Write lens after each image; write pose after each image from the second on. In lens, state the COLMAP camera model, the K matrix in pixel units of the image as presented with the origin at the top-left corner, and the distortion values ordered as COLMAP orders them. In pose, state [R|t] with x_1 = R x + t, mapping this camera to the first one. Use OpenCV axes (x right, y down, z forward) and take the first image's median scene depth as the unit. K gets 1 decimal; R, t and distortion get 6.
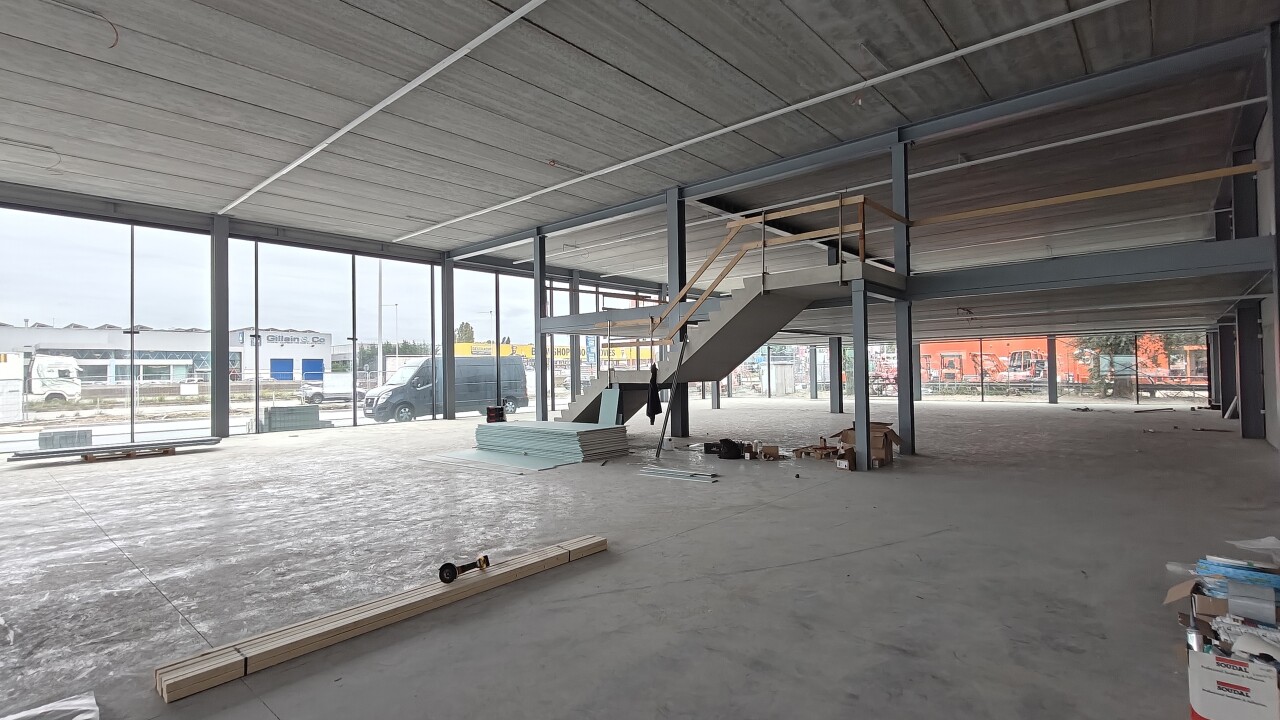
lens RADIAL K [[593.9, 0, 640.0], [0, 593.9, 360.0], [0, 0, 1]] dist [0.027133, 0.000031]
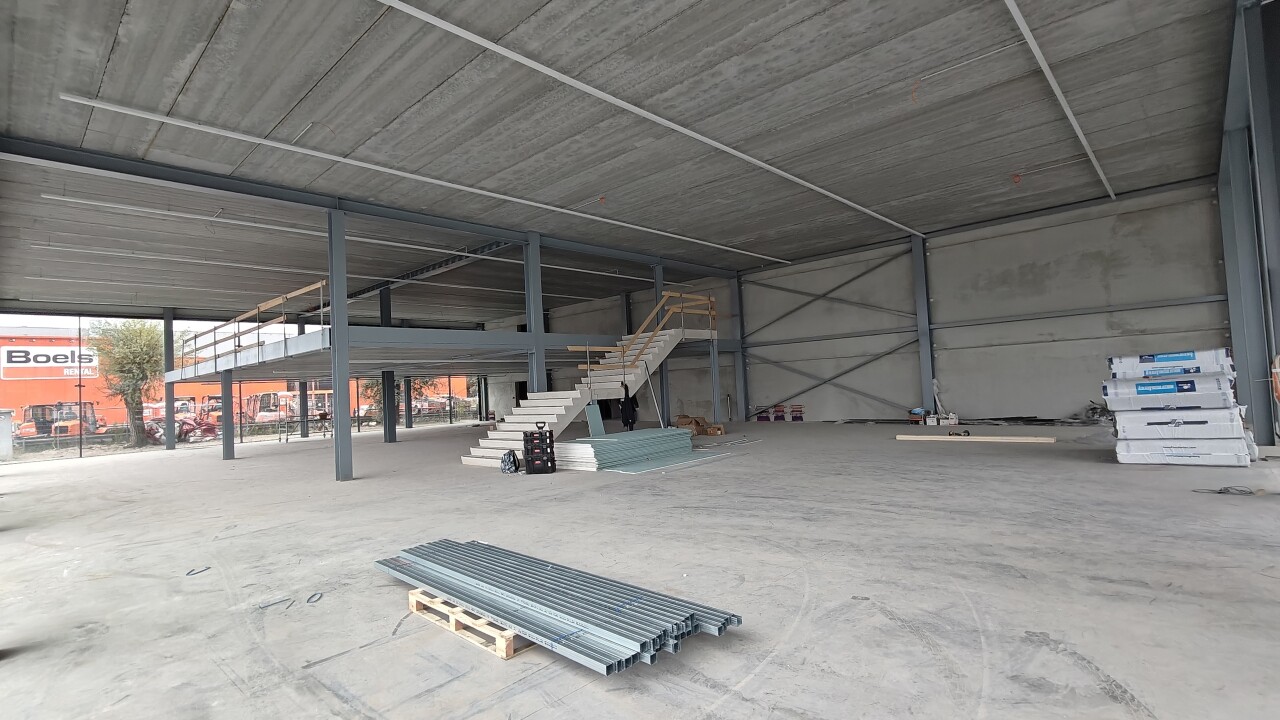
lens RADIAL K [[593.9, 0, 640.0], [0, 593.9, 360.0], [0, 0, 1]] dist [0.027133, 0.000031]
pose [[0.042407, 0.059248, 0.997342, -1.155889], [0.019920, 0.997992, -0.060134, 0.017767], [-0.998902, 0.022417, 0.041142, 0.869521]]
